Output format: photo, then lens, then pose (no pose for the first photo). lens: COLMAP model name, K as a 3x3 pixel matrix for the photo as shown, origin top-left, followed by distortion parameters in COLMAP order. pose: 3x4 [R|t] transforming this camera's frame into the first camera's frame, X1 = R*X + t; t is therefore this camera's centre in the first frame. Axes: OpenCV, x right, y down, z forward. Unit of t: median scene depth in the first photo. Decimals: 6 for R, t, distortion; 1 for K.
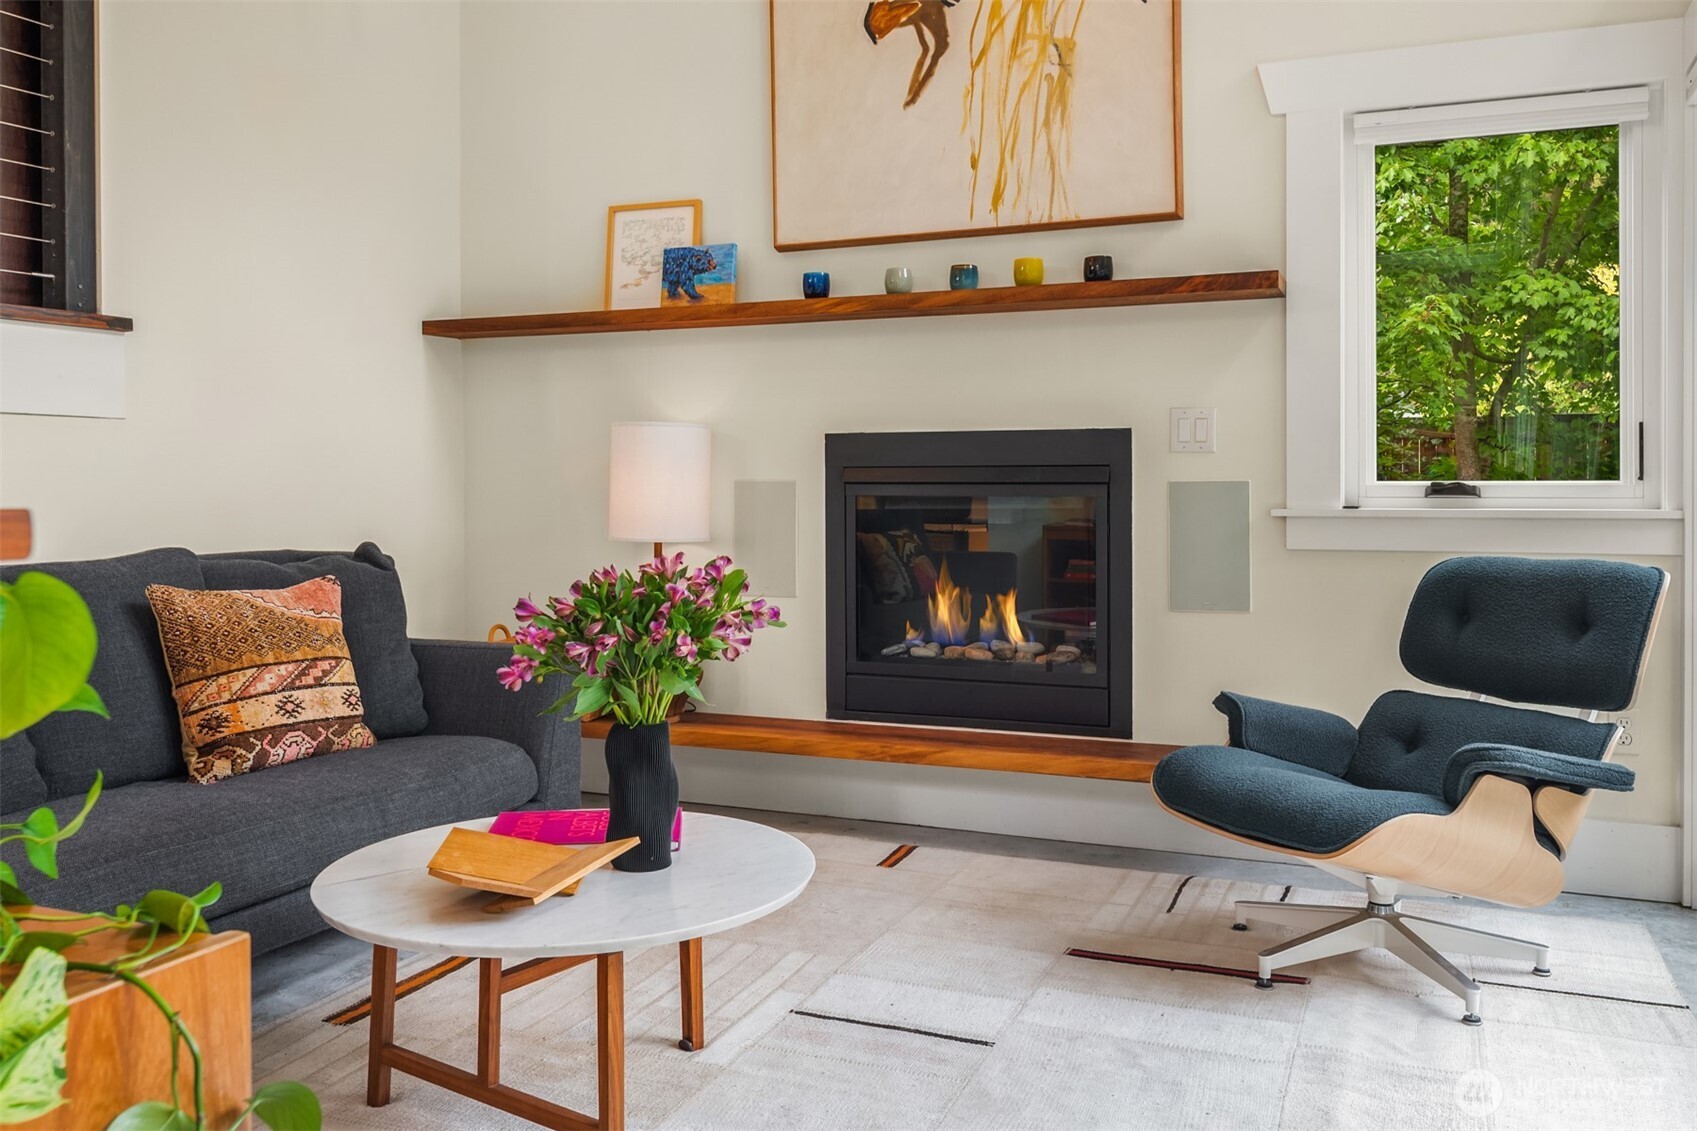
lens RADIAL K [[1389.1, 0, 830.4], [0, 1389.1, 496.8], [0, 0, 1]] dist [-0.003622, 0.005557]
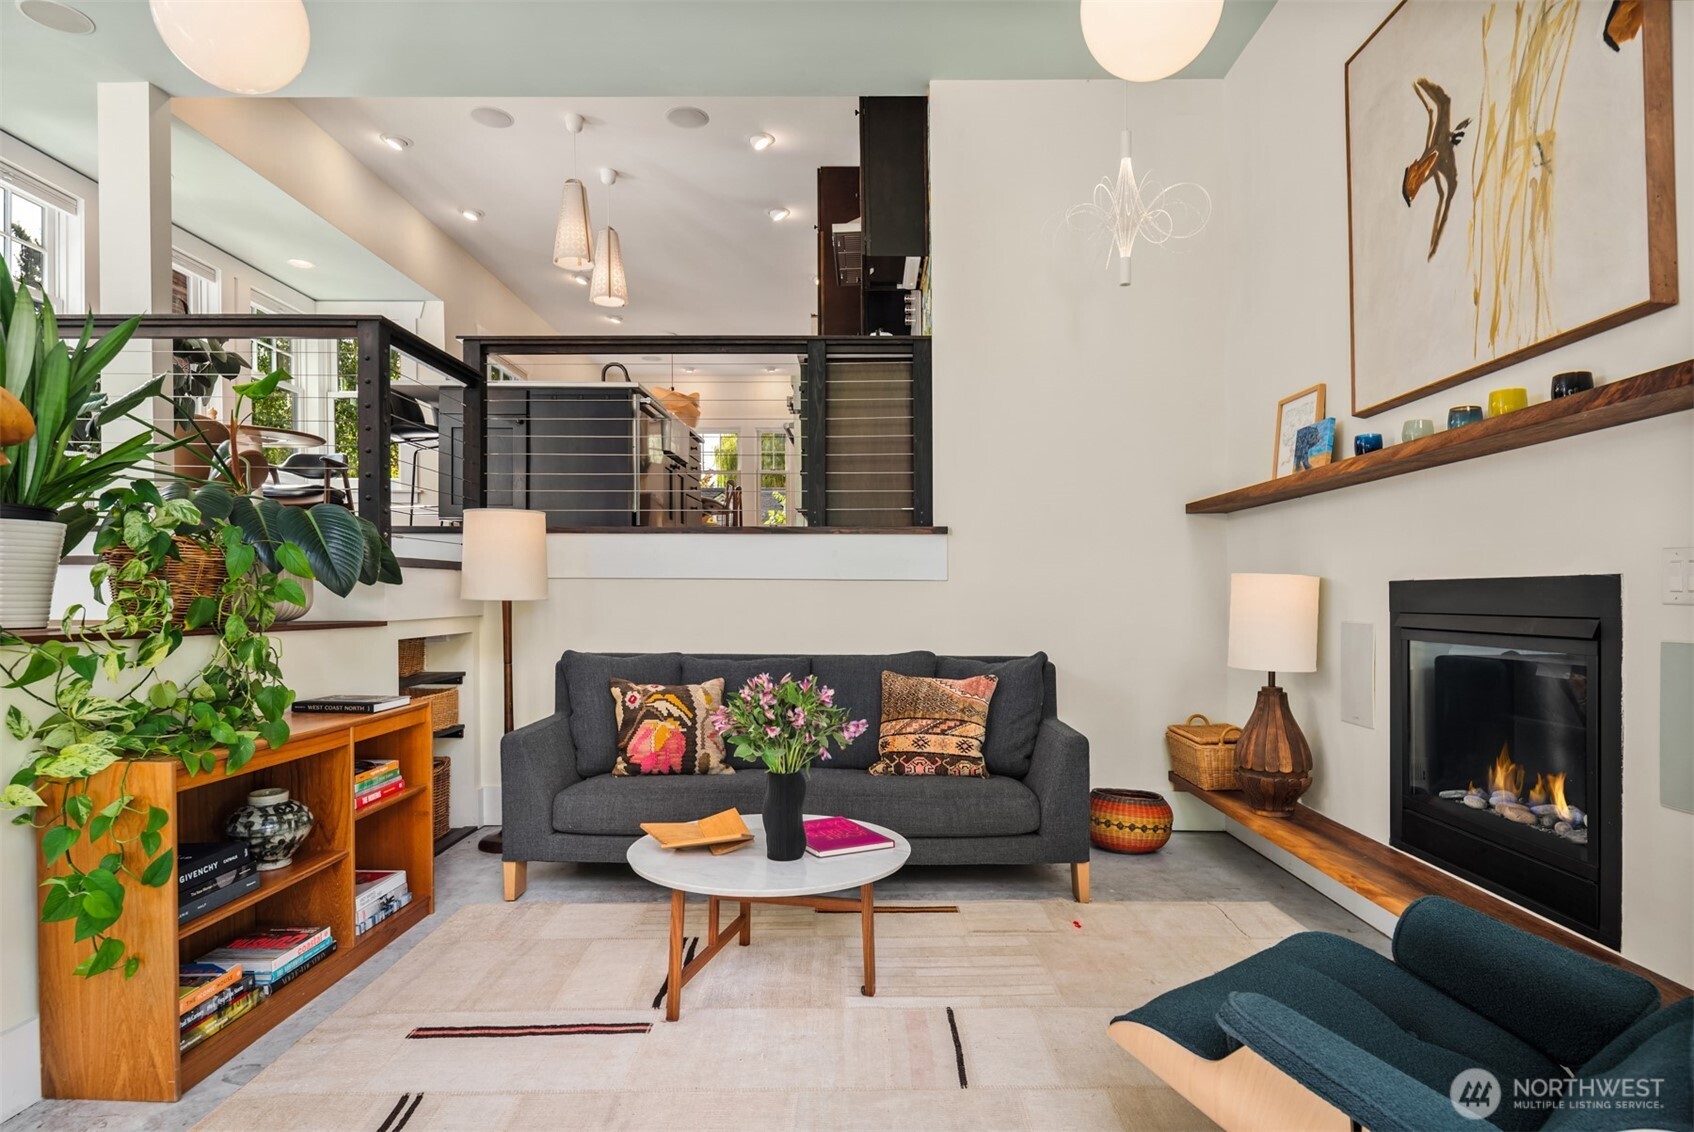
lens RADIAL K [[905.4, 0, 862.8], [0, 905.4, 610.9], [0, 0, 1]] dist [0.004729, -0.008381]
pose [[0.402266, 0.019046, -0.915324, 0.568060], [-0.014594, 0.999790, 0.014390, -0.031102], [0.915406, 0.007570, 0.402460, 0.406747]]
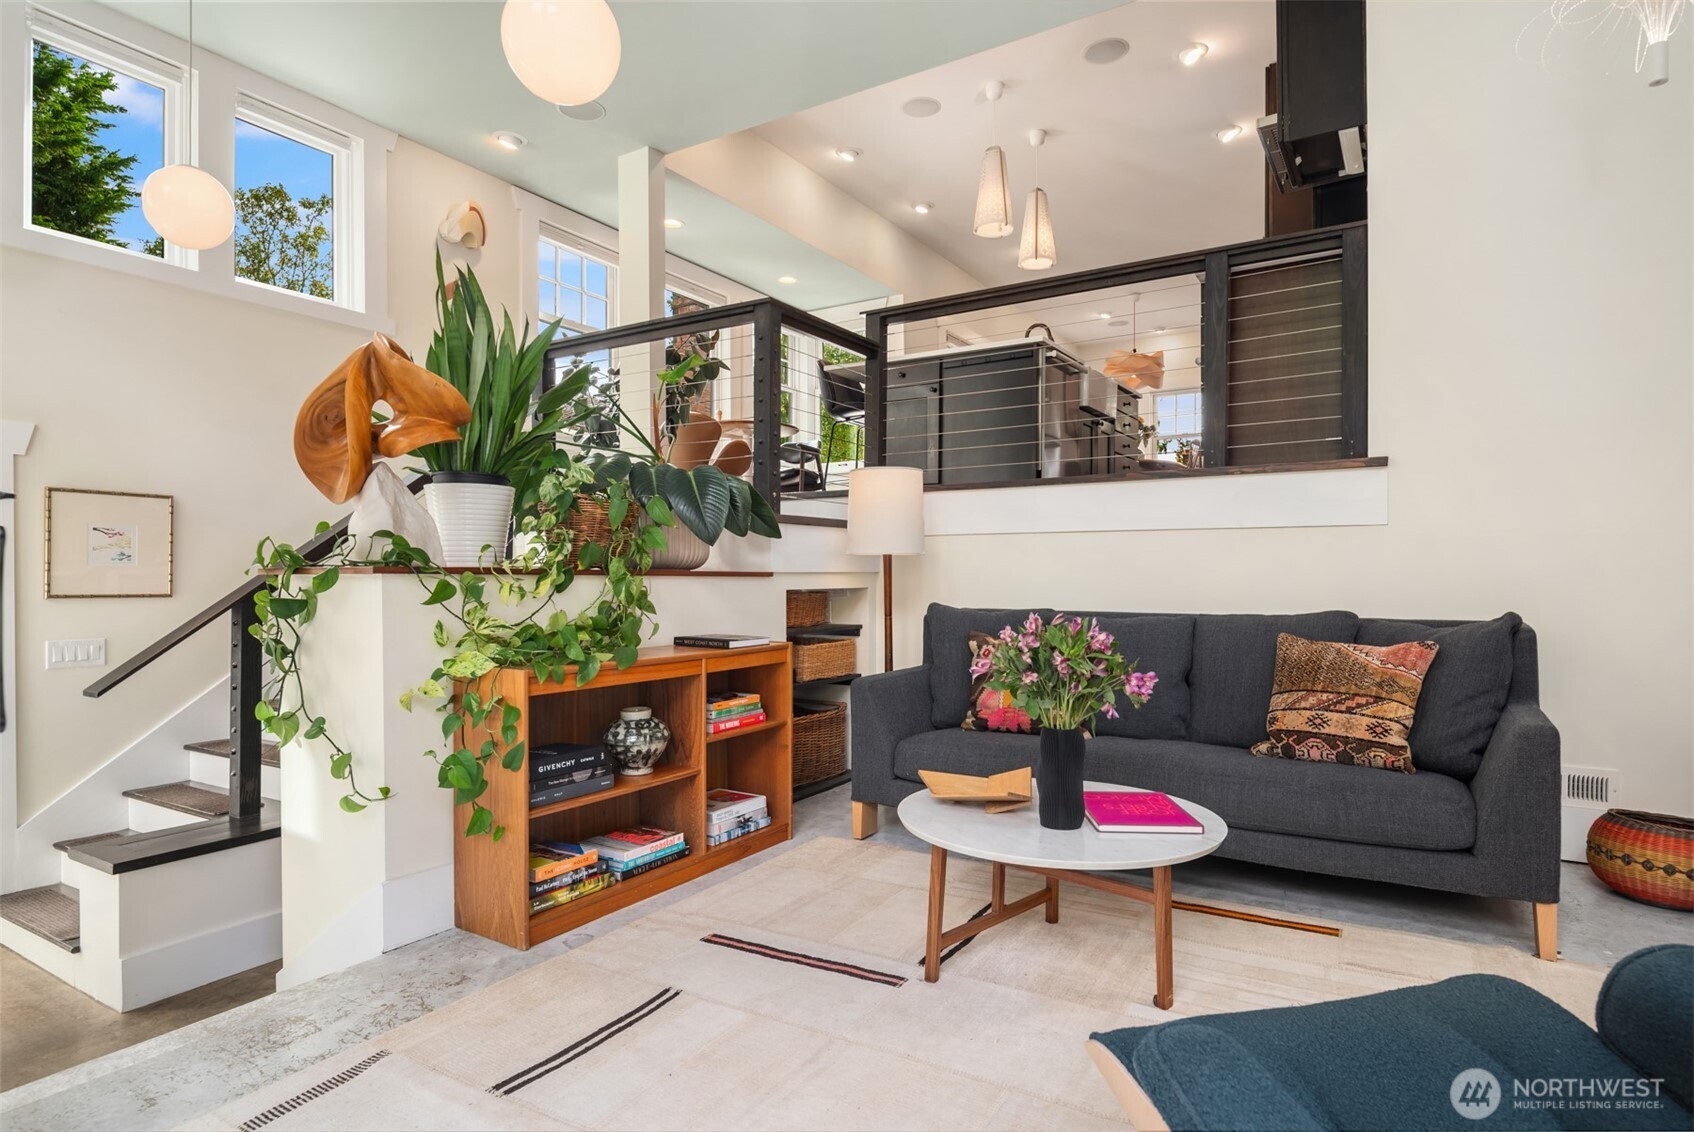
lens RADIAL K [[905.4, 0, 867.2], [0, 905.4, 589.6], [0, 0, 1]] dist [0.004729, -0.008381]
pose [[-0.132192, 0.016595, -0.991085, 0.526452], [-0.008467, 0.999804, 0.017871, 0.001370], [0.991188, 0.010754, -0.132026, 0.582923]]
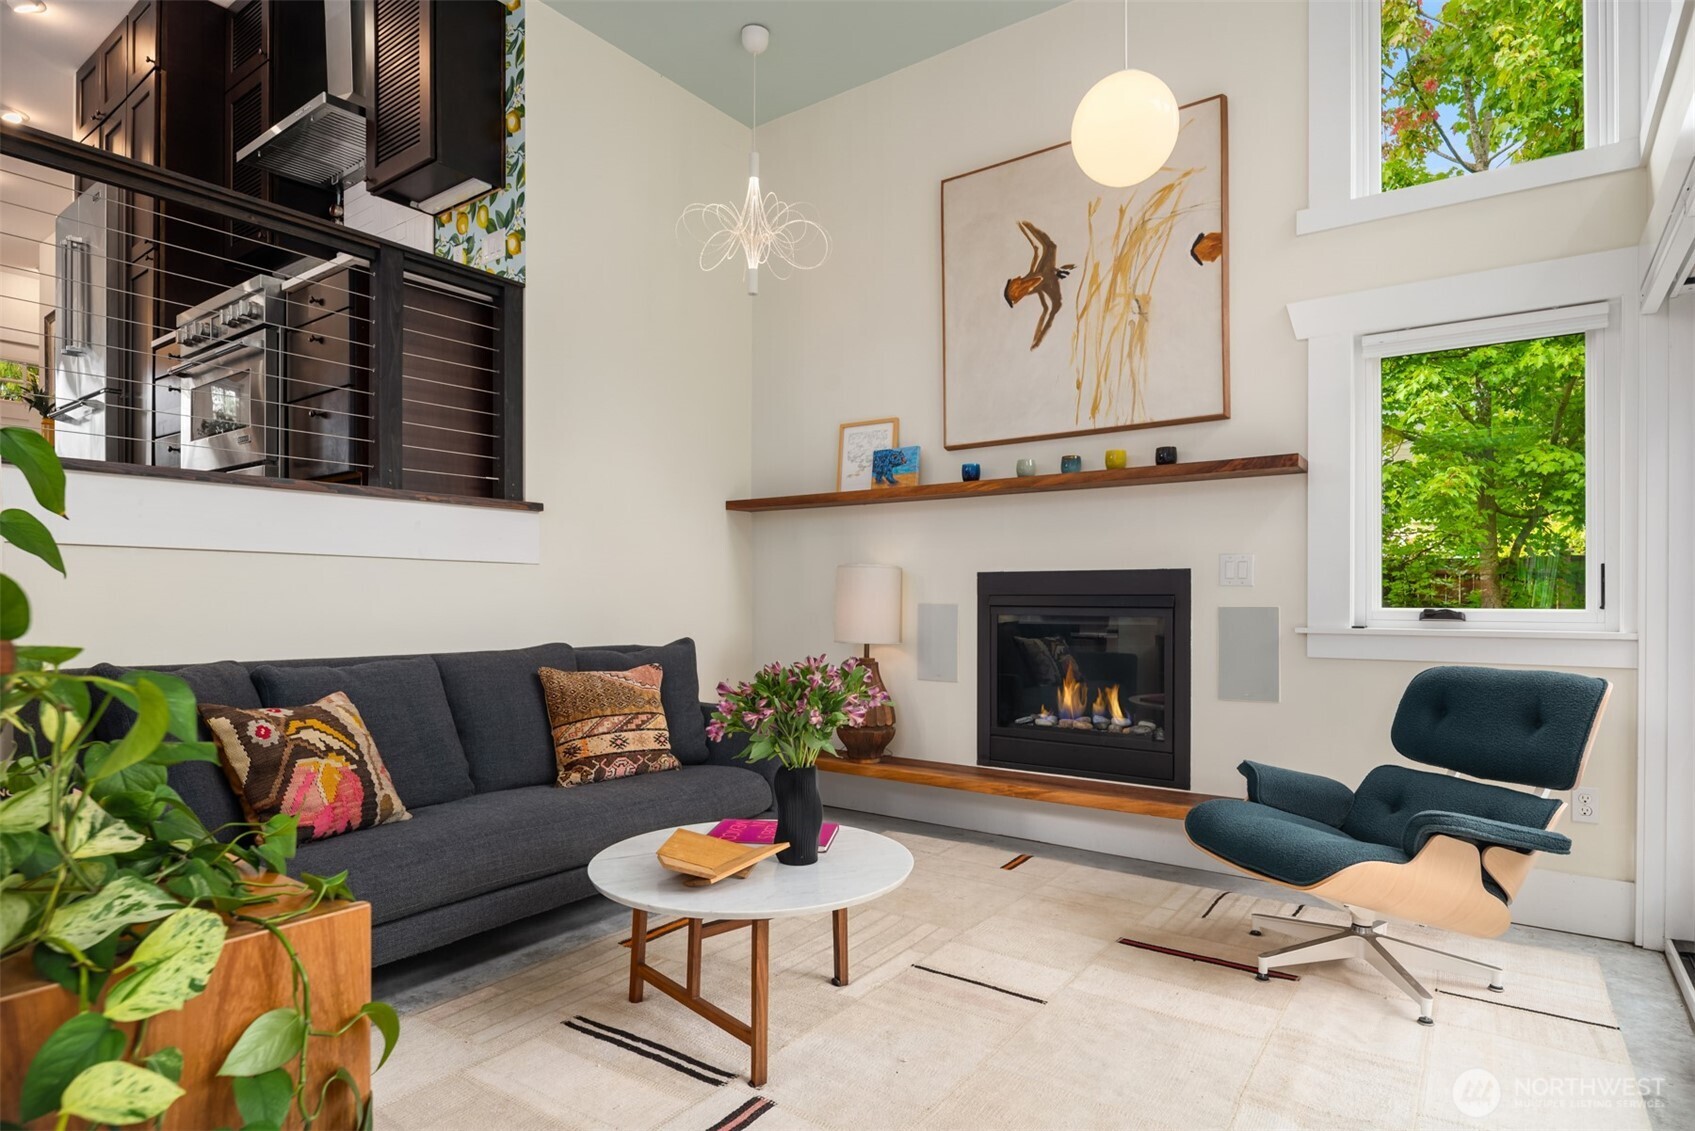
lens RADIAL K [[905.9, 0, 837.5], [0, 905.9, 603.0], [0, 0, 1]] dist [0.004729, -0.008381]
pose [[0.974982, 0.006991, -0.222176, 0.077997], [-0.008709, 0.999939, -0.006756, -0.005484], [0.222115, 0.008522, 0.974983, 0.028651]]
